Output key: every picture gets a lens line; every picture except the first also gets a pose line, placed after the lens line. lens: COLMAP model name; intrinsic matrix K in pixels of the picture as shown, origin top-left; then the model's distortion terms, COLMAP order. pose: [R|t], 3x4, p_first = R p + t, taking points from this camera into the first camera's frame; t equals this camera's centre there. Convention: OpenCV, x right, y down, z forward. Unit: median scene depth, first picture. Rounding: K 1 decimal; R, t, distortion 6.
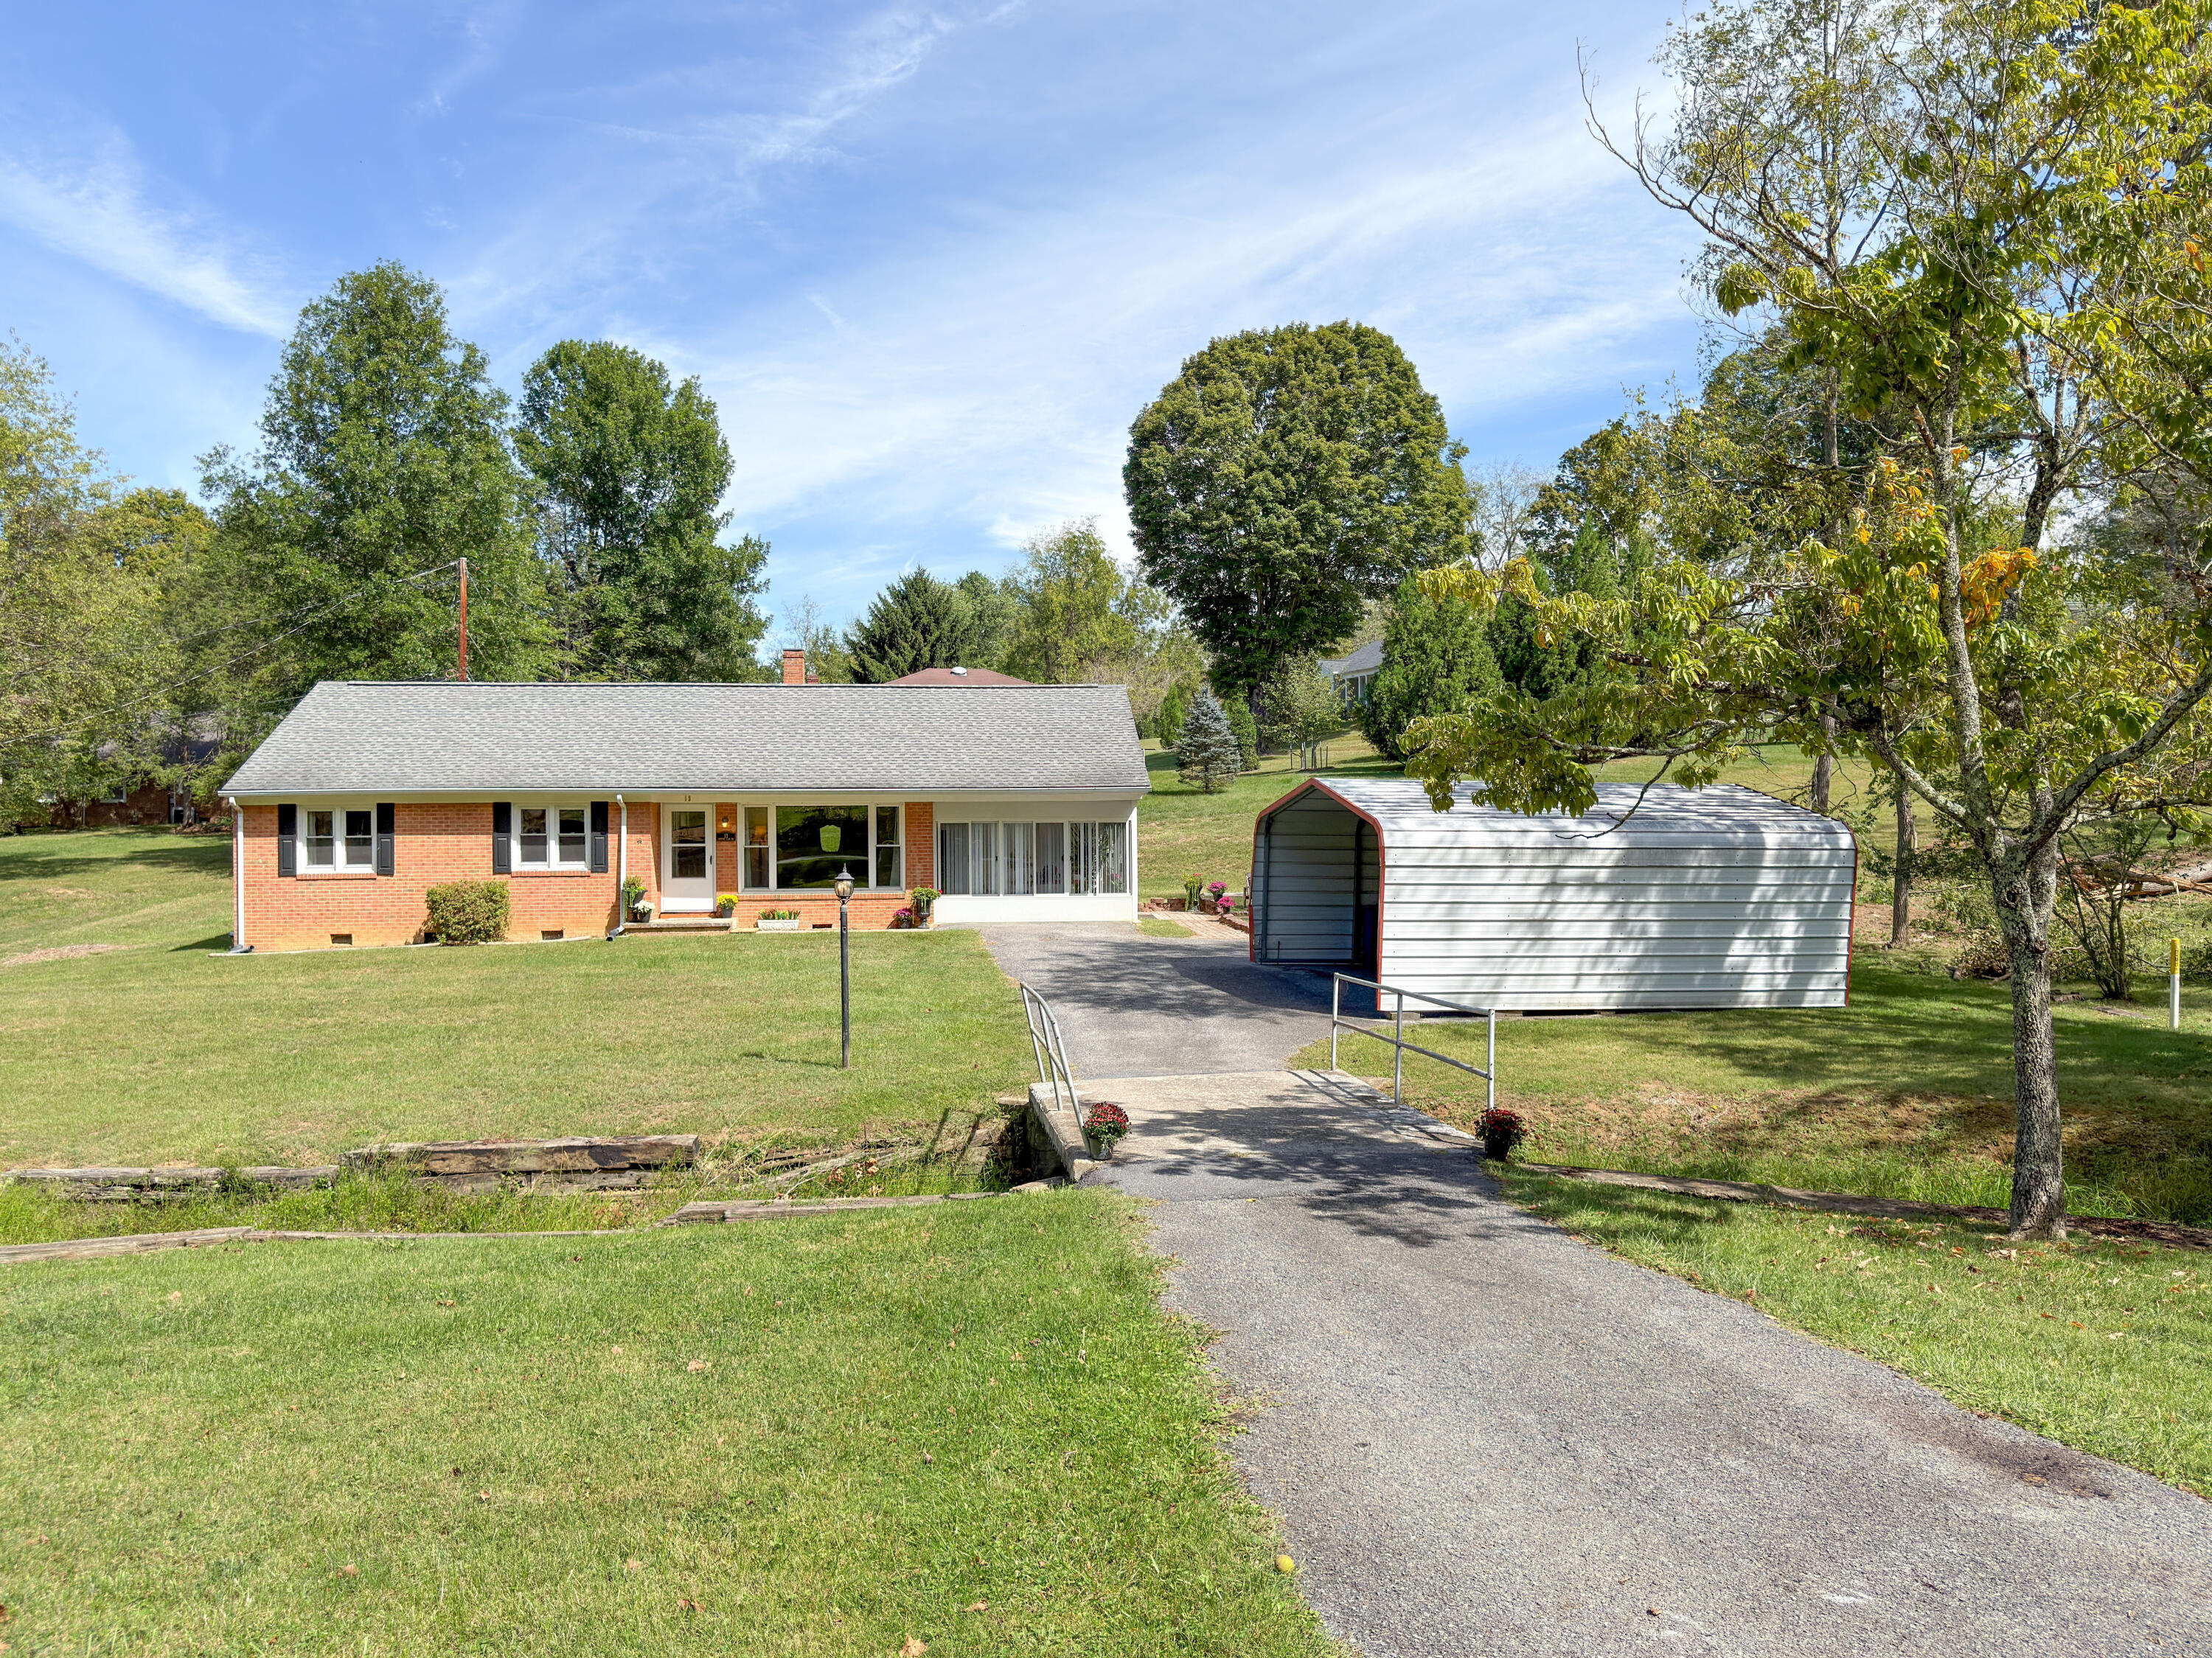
lens RADIAL K [[1770.0, 0, 1106.0], [0, 1770.0, 829.0], [0, 0, 1]] dist [0.105372, -0.000774]
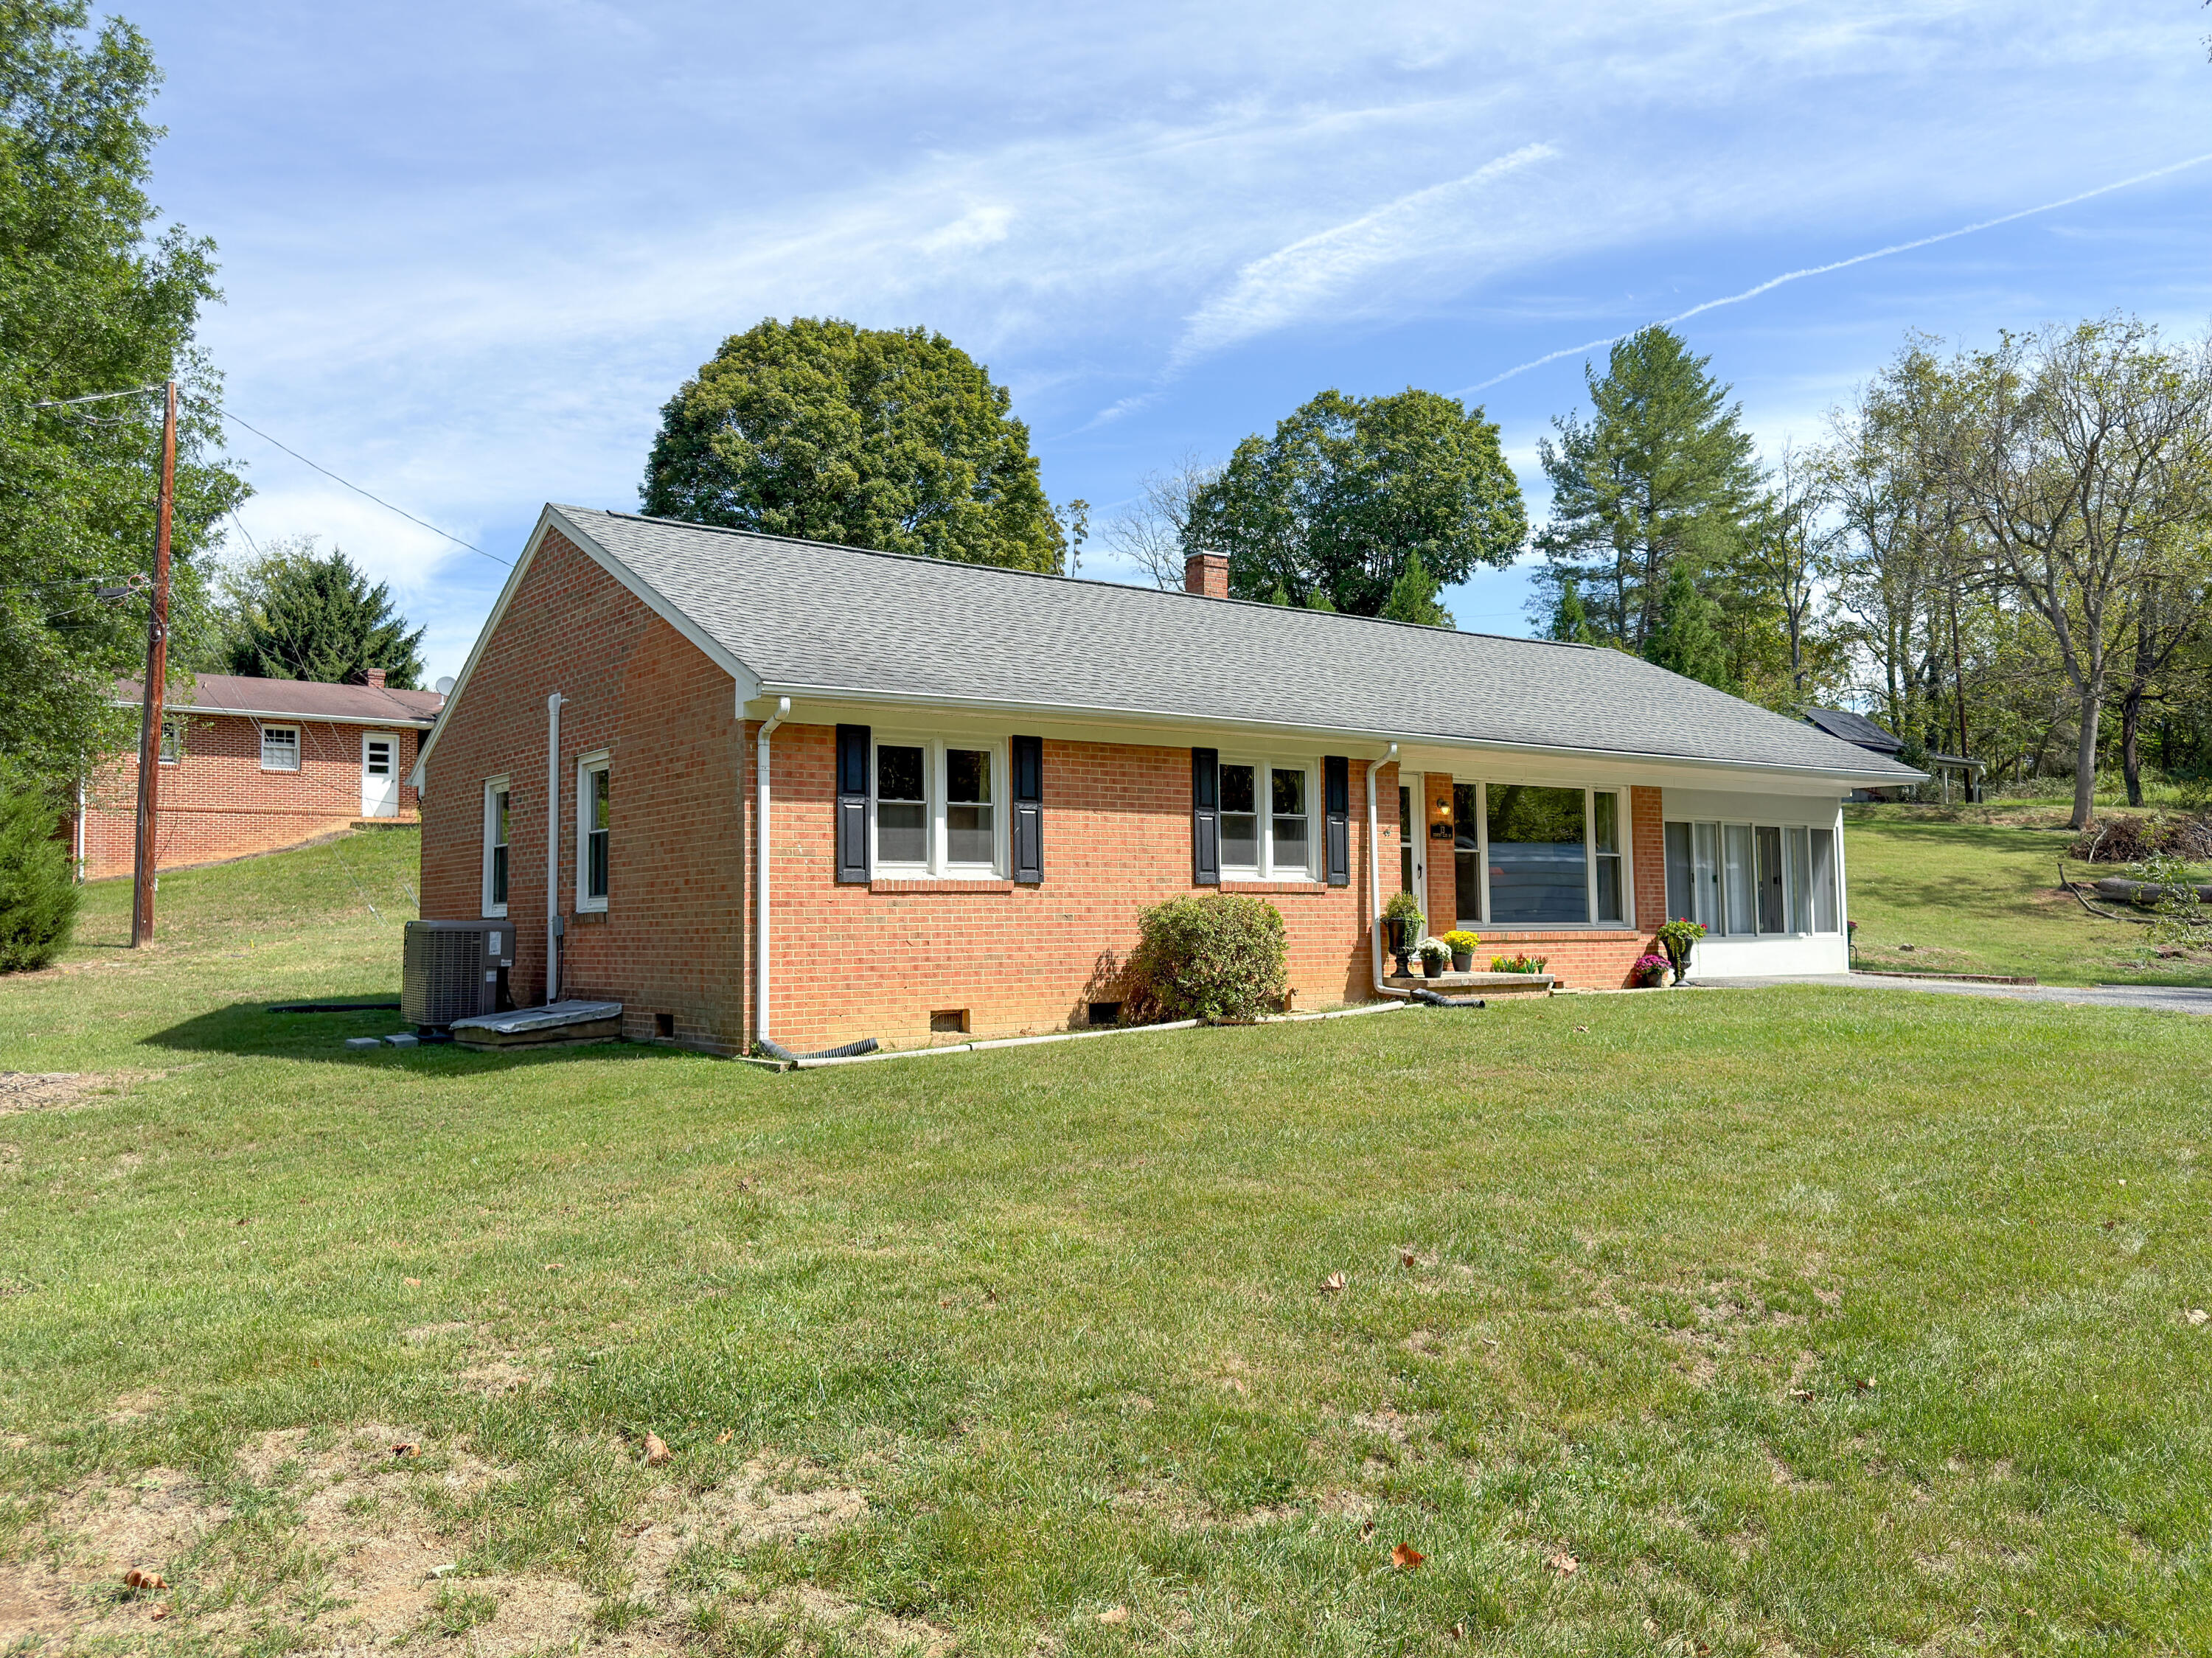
lens RADIAL K [[1770.0, 0, 1106.0], [0, 1770.0, 829.0], [0, 0, 1]] dist [0.105372, -0.000774]
pose [[0.844628, 0.028863, 0.534576, -0.609271], [0.005872, 0.997986, -0.063161, 0.038783], [-0.535322, 0.056487, 0.842757, 0.564842]]
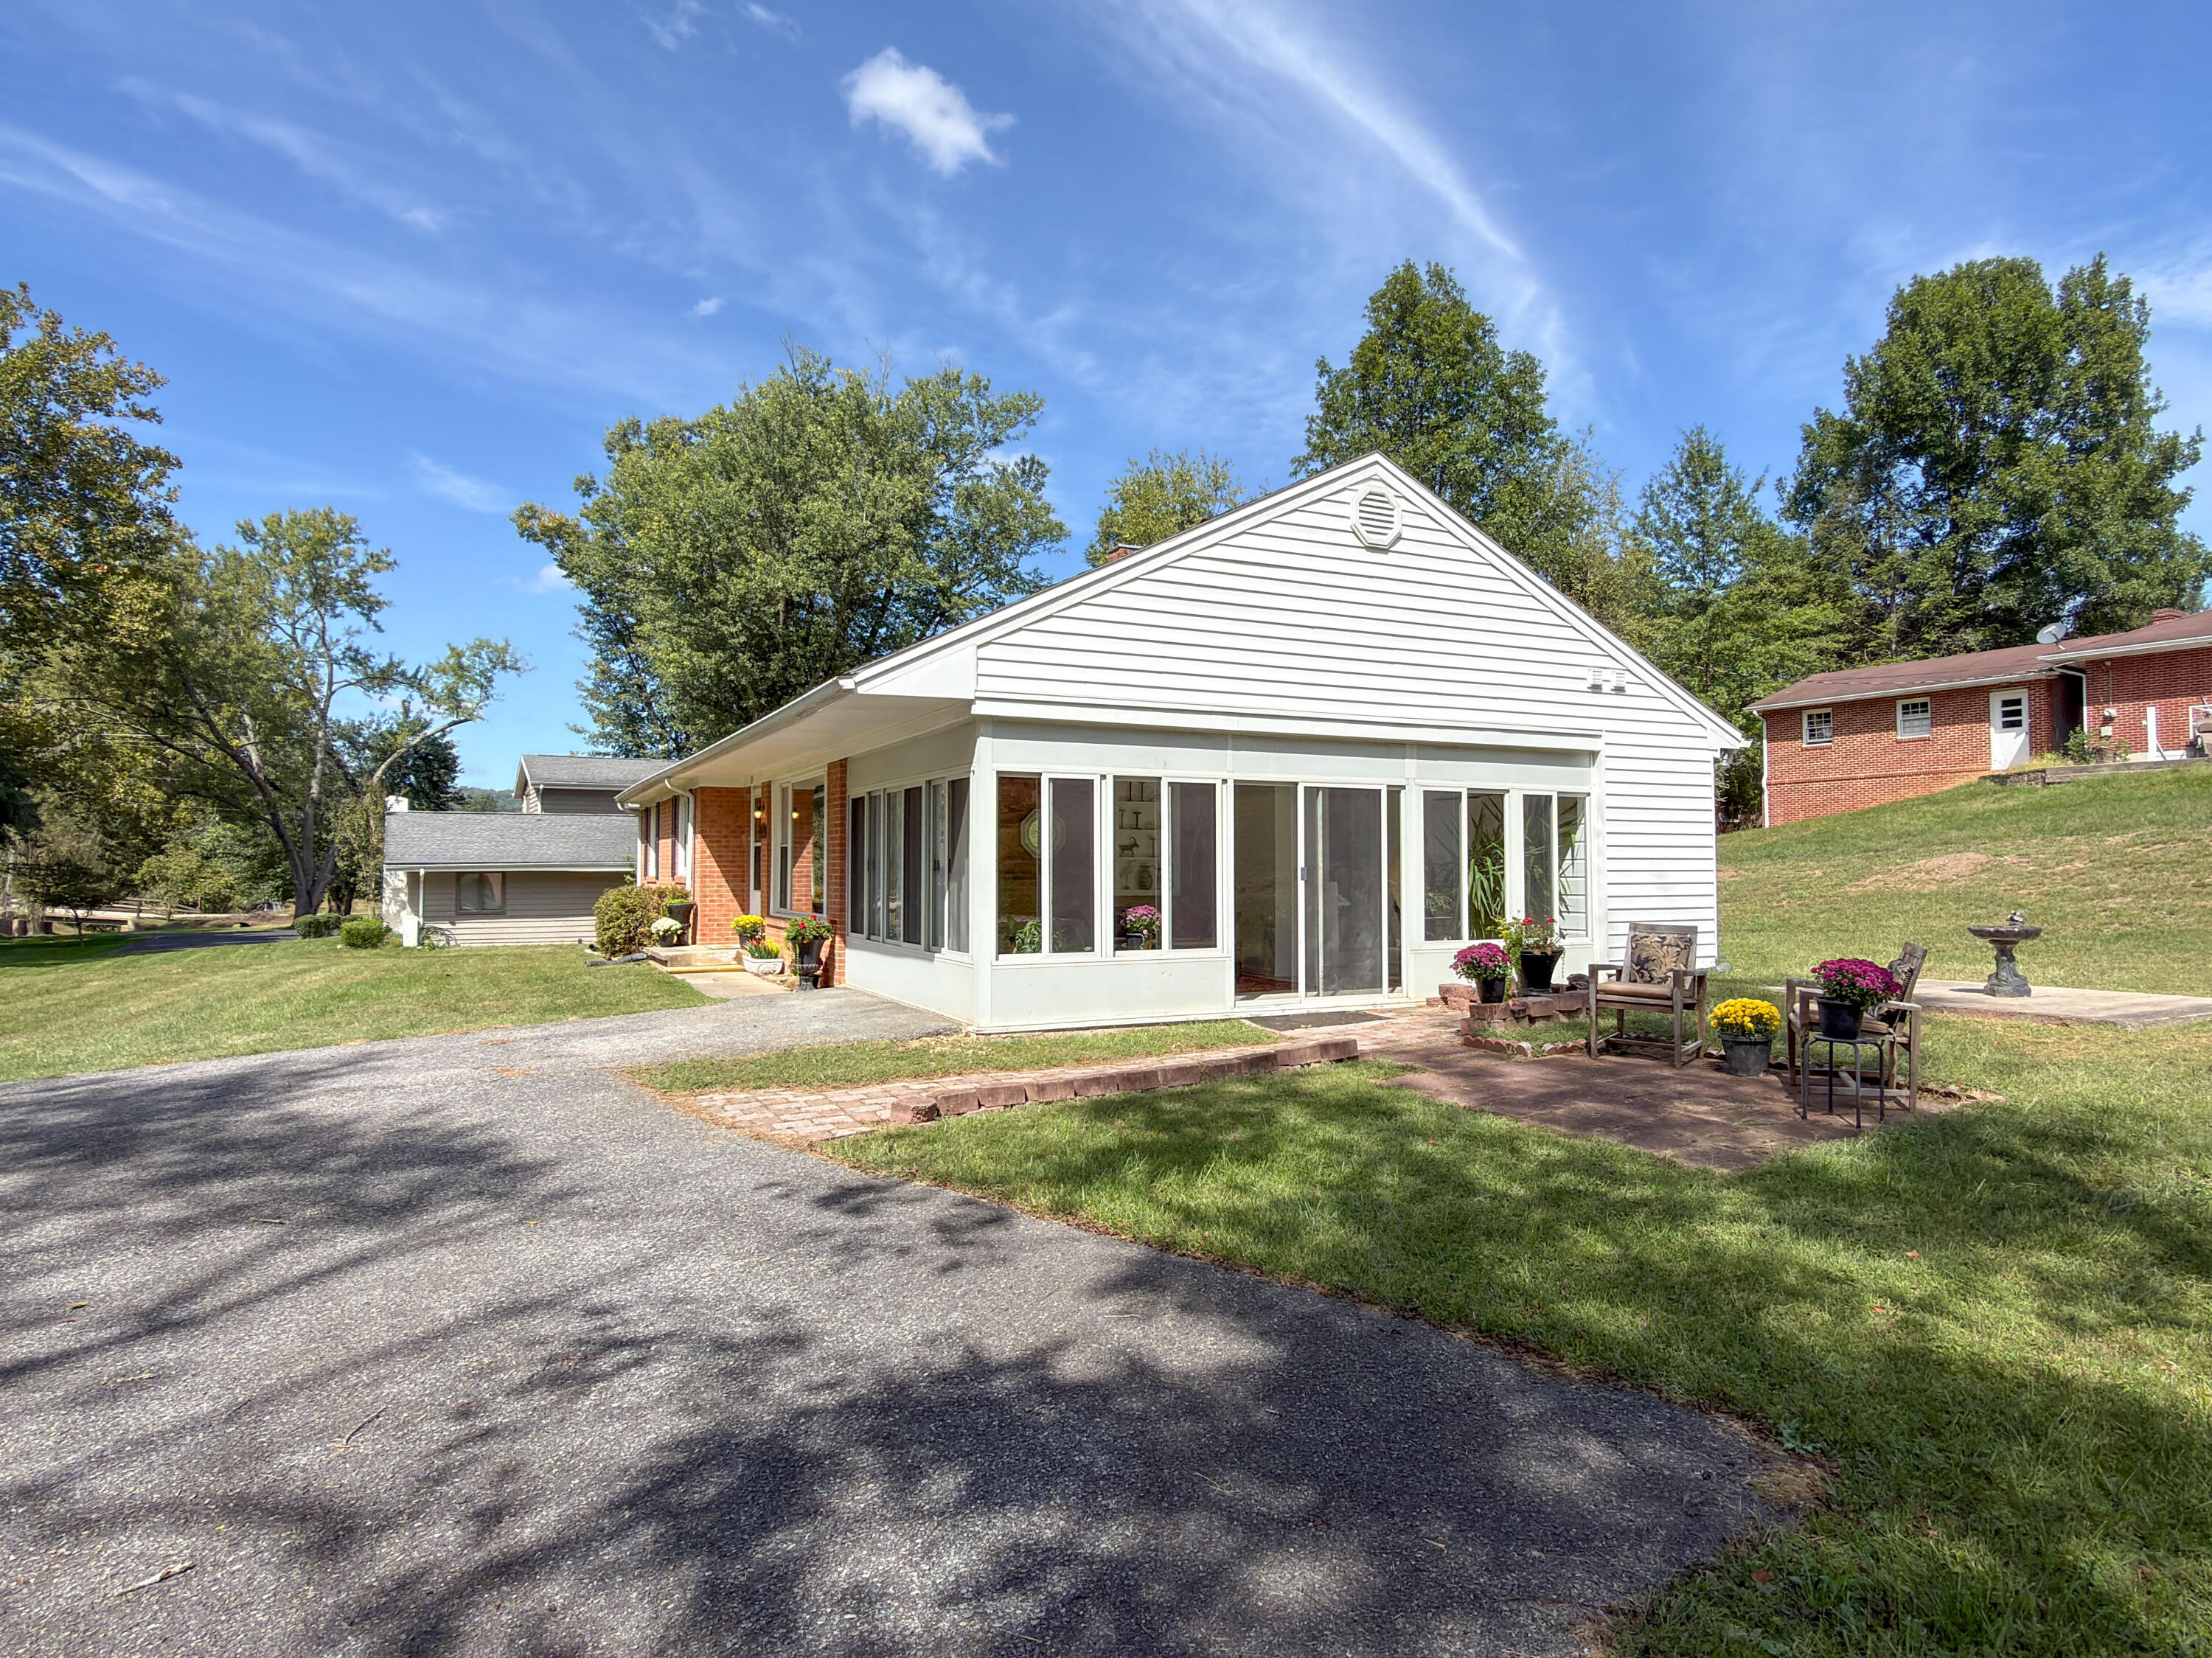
lens RADIAL K [[1294.3, 0, 1106.0], [0, 1294.3, 829.0], [0, 0, 1]] dist [0.014353, -0.002325]
pose [[0.371113, -0.024002, -0.928278, 0.307153], [0.000373, 0.999670, -0.025699, 0.016213], [0.928588, 0.009191, 0.370999, 0.926927]]
